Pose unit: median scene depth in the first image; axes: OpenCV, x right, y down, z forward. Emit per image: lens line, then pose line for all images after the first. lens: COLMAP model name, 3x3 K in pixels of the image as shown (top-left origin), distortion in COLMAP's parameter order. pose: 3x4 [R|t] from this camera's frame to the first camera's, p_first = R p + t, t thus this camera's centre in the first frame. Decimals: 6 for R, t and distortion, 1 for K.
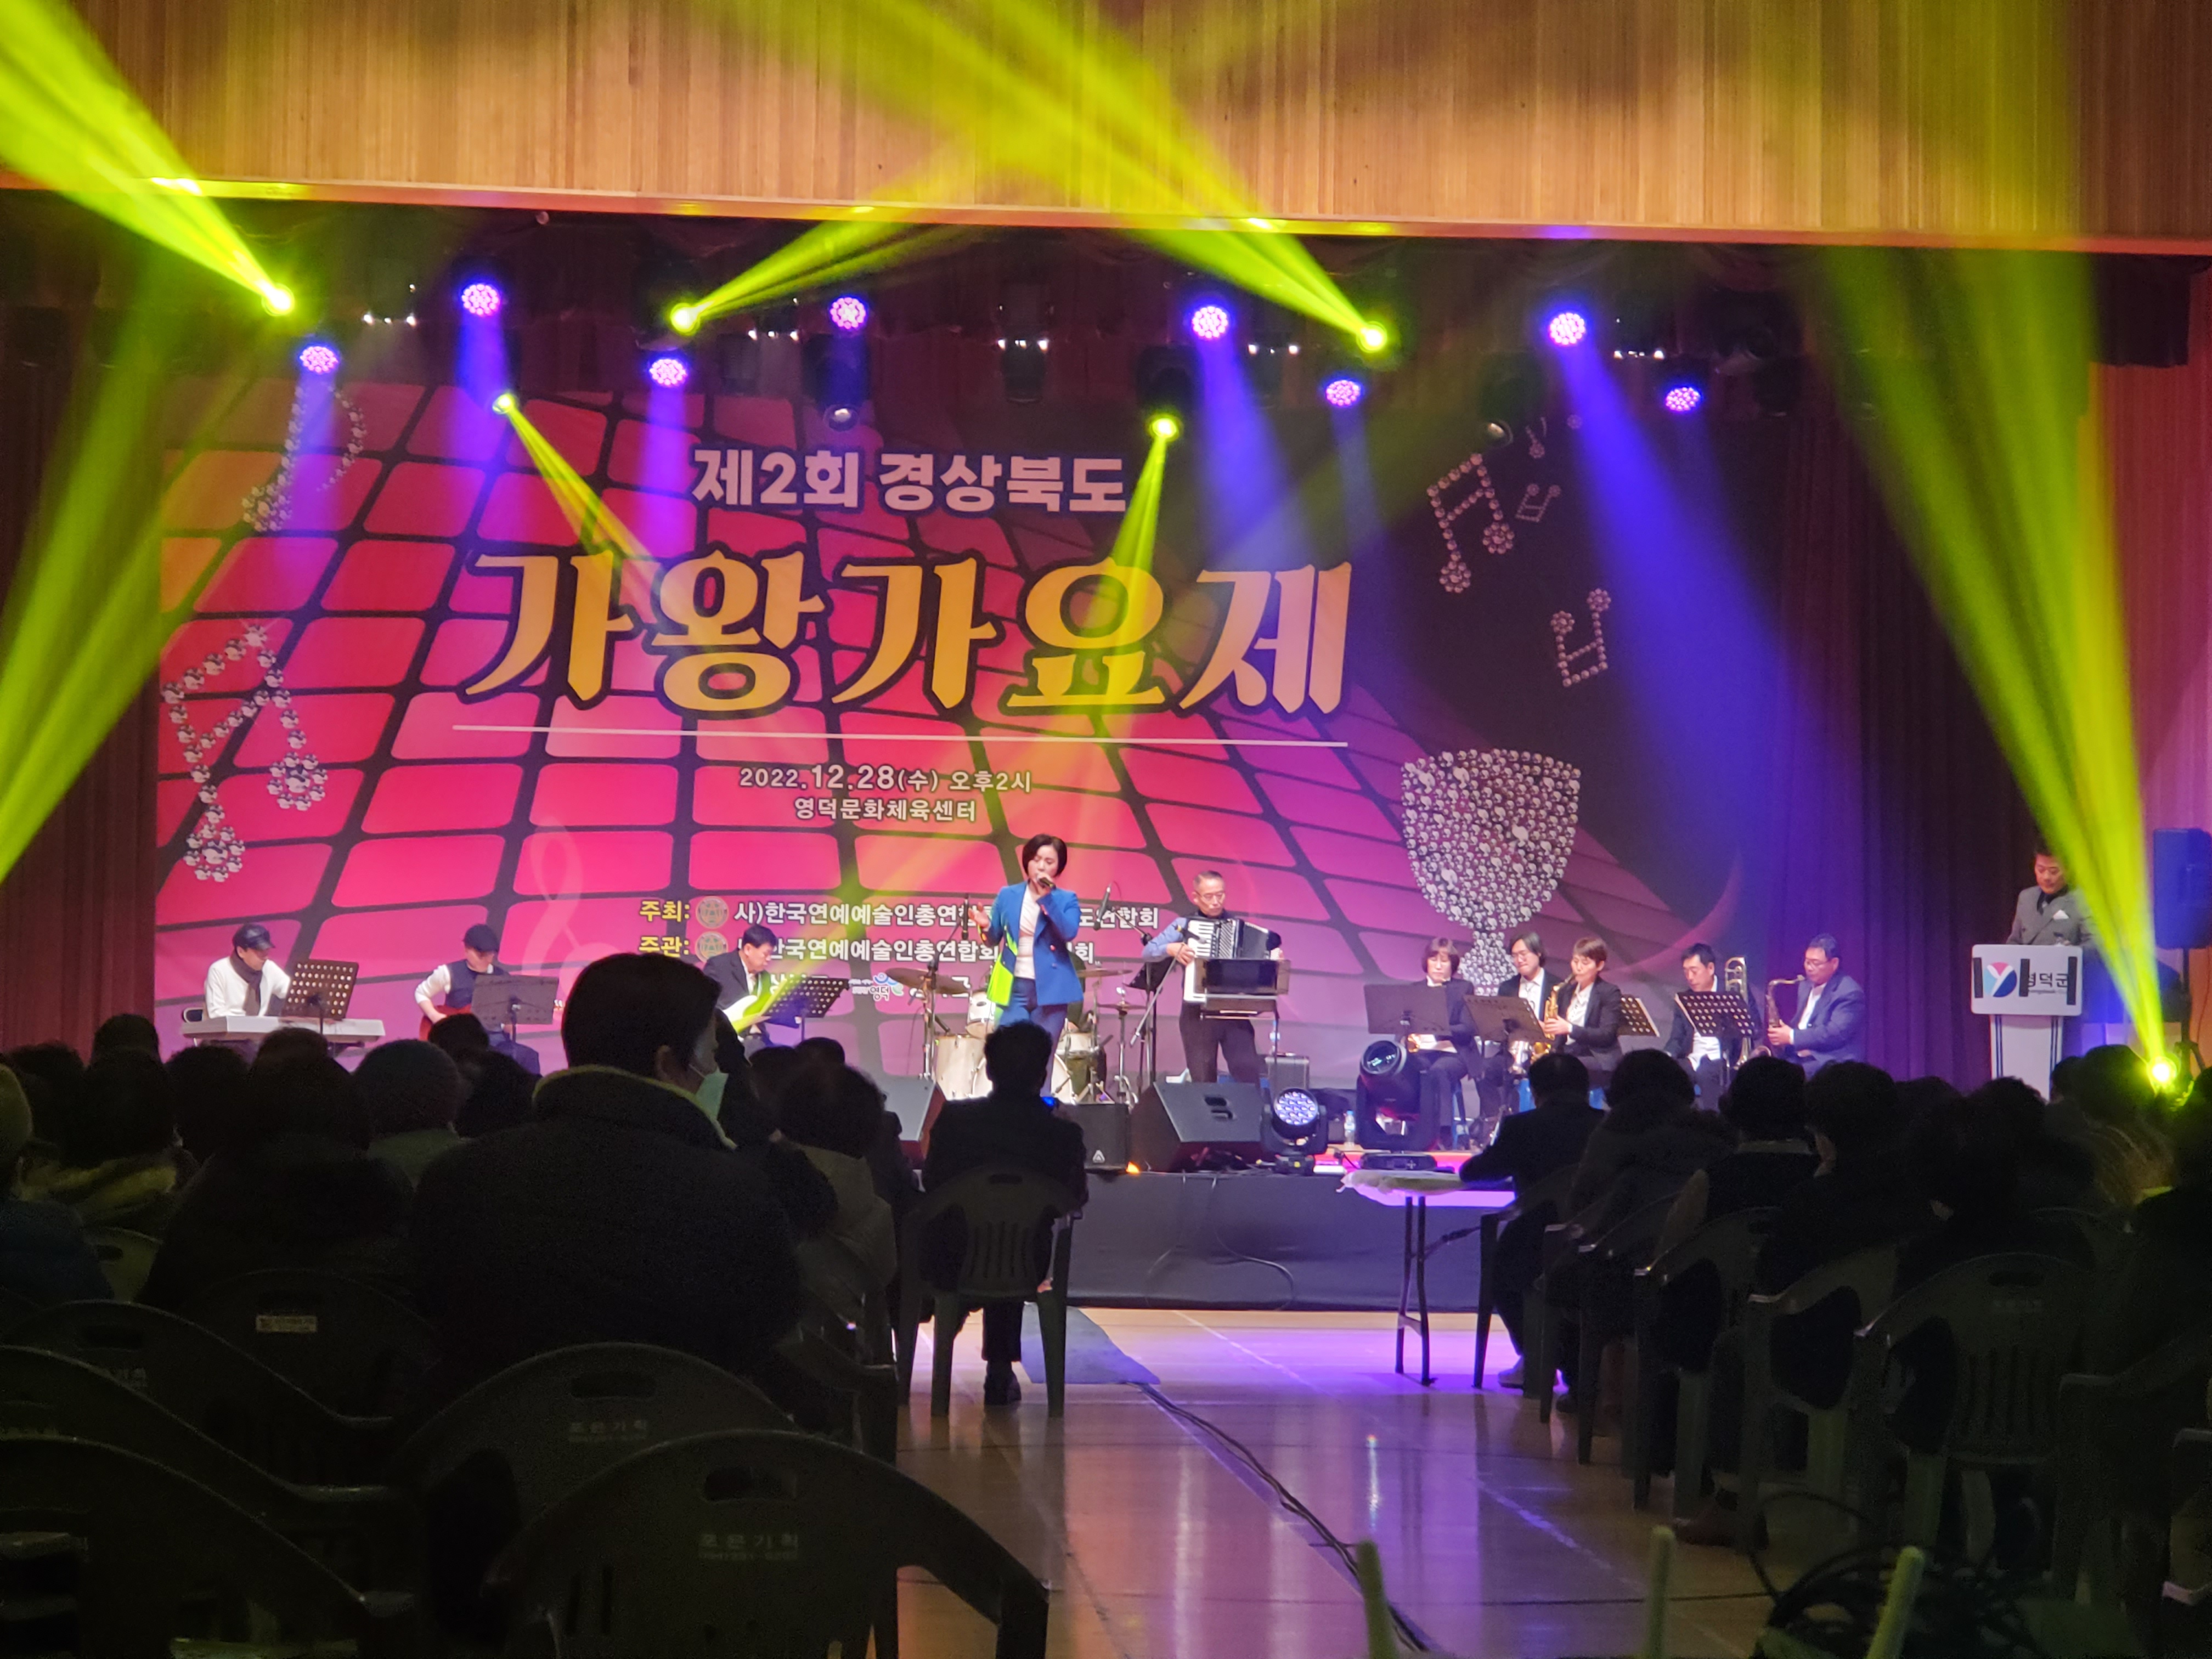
lens RADIAL K [[4051.2, 0, 1106.0], [0, 4051.2, 829.5], [0, 0, 1]] dist [-0.211641, 0.056205]
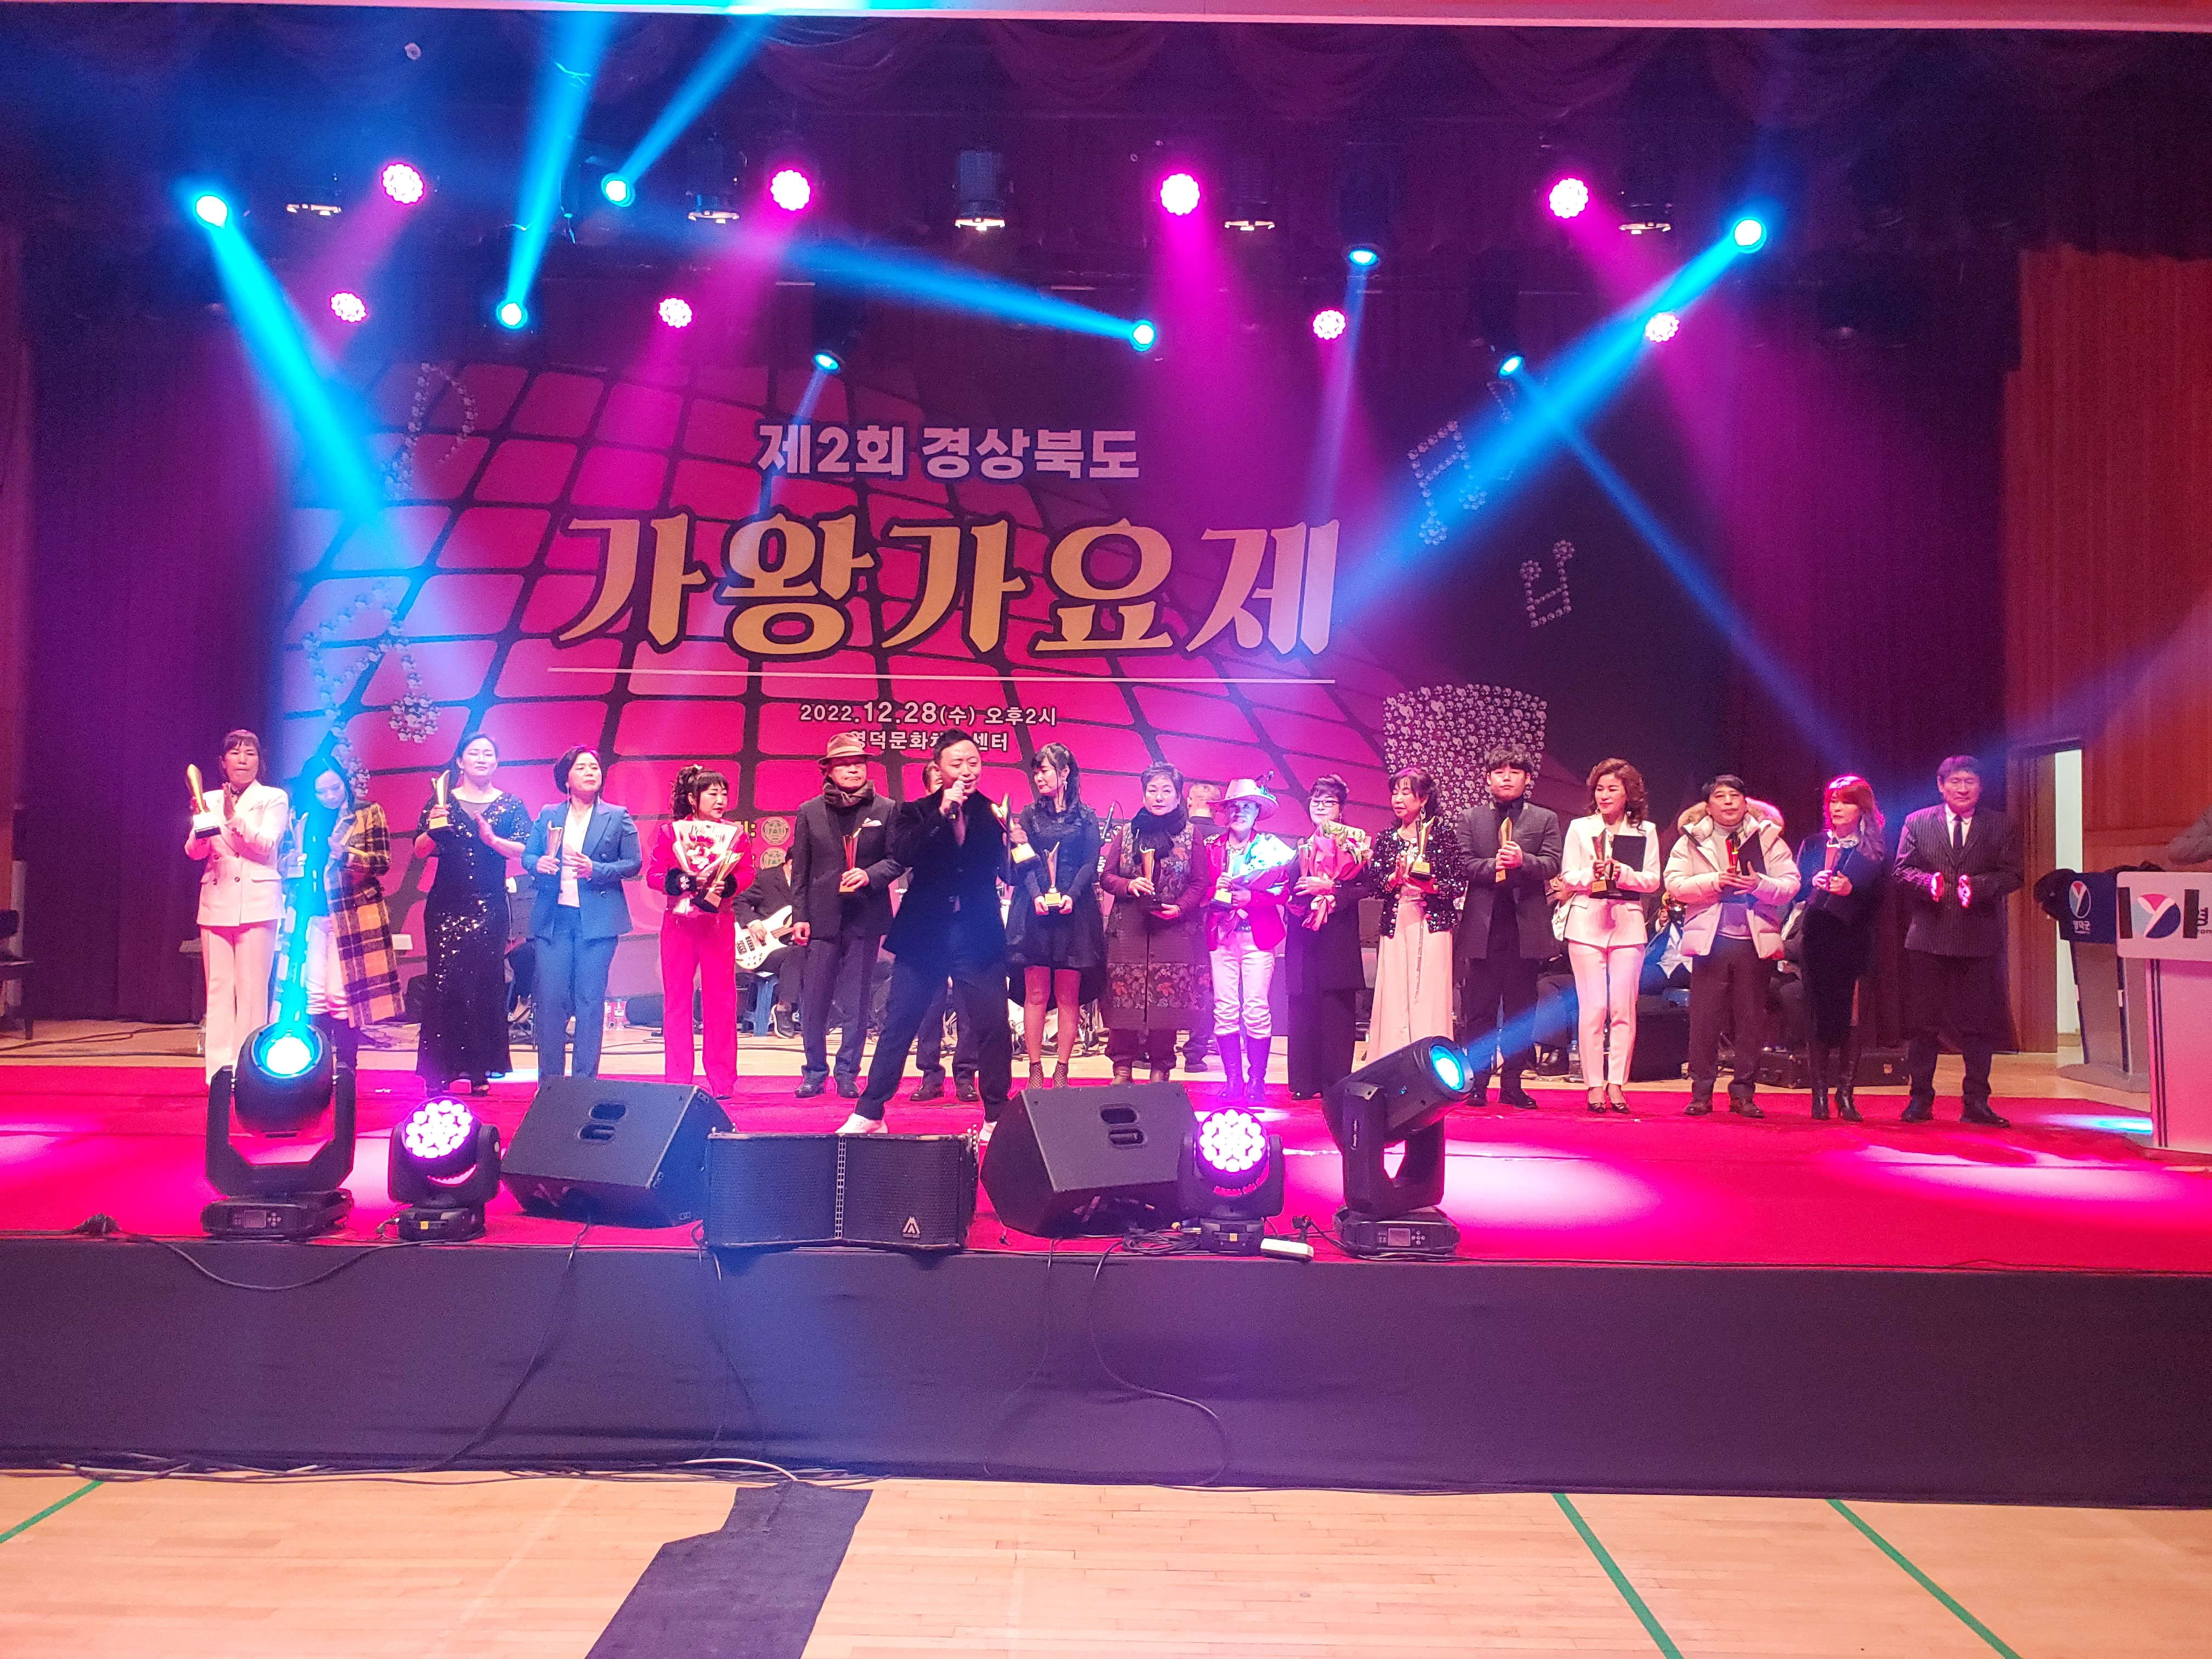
lens RADIAL K [[1510.1, 0, 1129.4], [0, 1510.1, 823.4], [0, 0, 1]] dist [0.124391, -0.147902]
pose [[0.997056, -0.002153, -0.076650, 0.034963], [0.003694, 0.999794, 0.019966, 0.010089], [0.076591, -0.020190, 0.996858, 0.575957]]
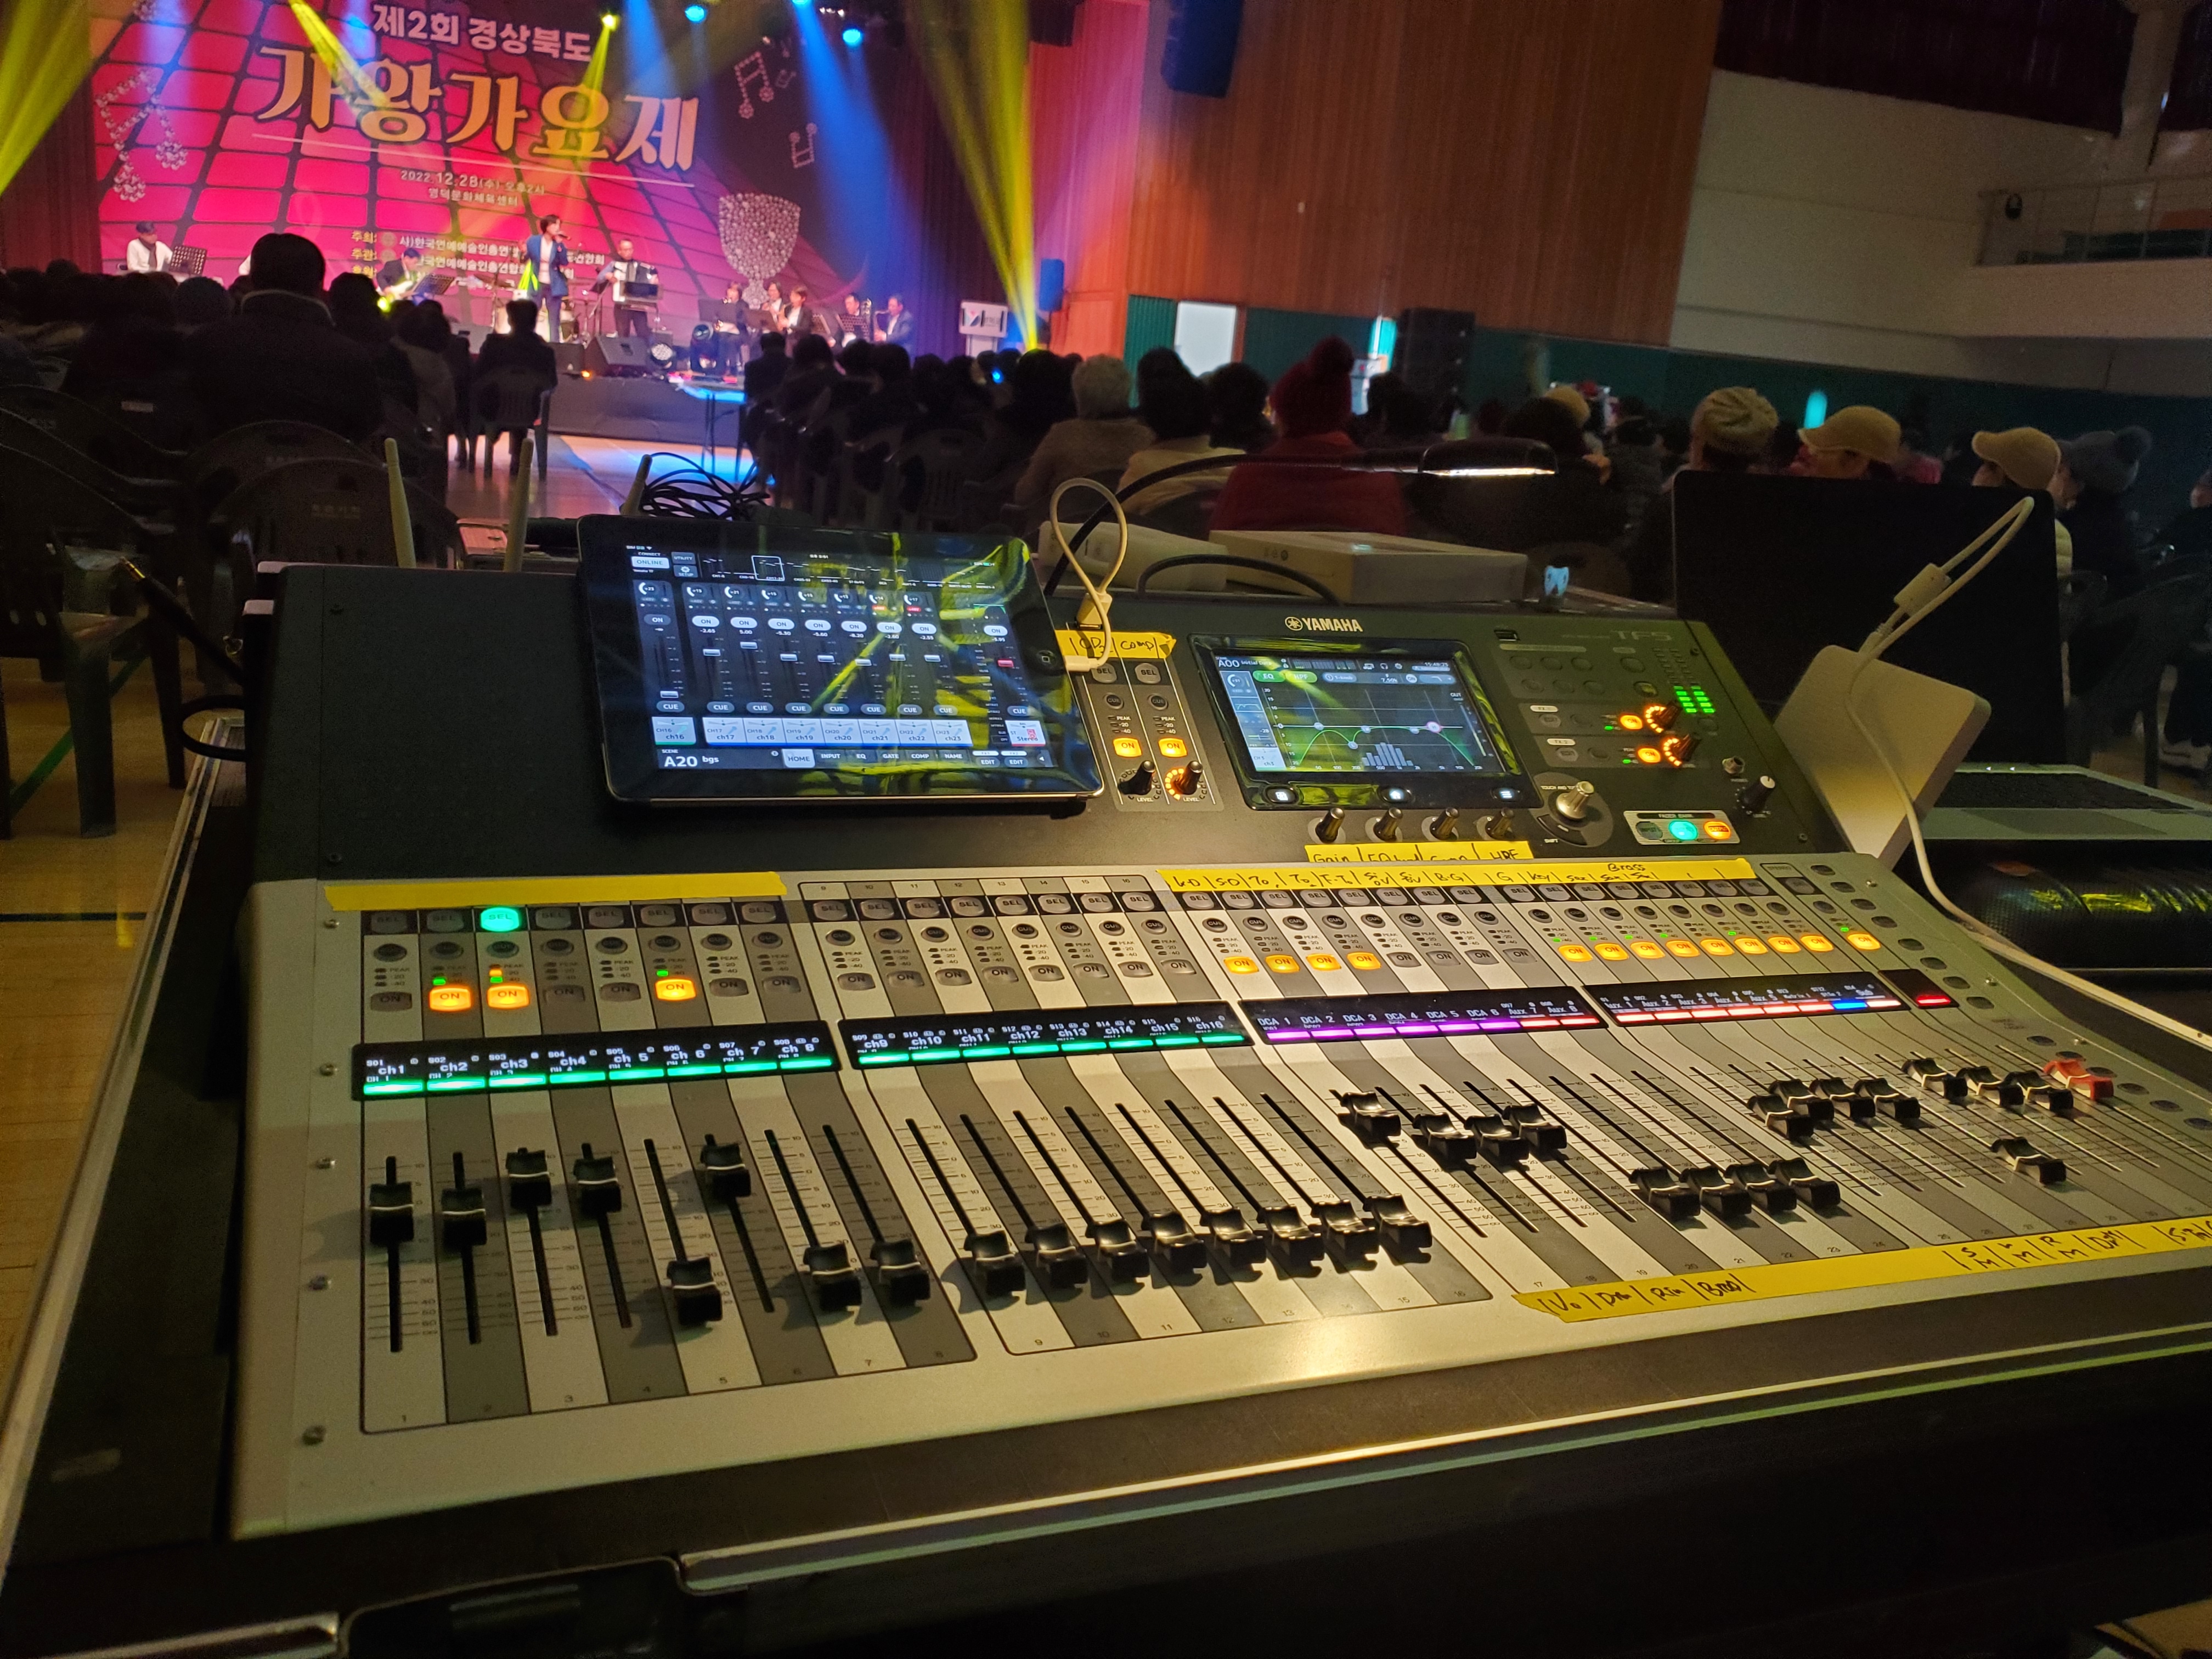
lens RADIAL K [[1841.1, 0, 1106.0], [0, 1841.1, 829.5], [0, 0, 1]] dist [-0.058395, 0.079264]
pose [[0.963806, 0.008190, 0.266481, 0.013967], [-0.089361, 0.951633, 0.293954, -0.000061], [-0.251184, -0.307128, 0.917921, -0.075765]]
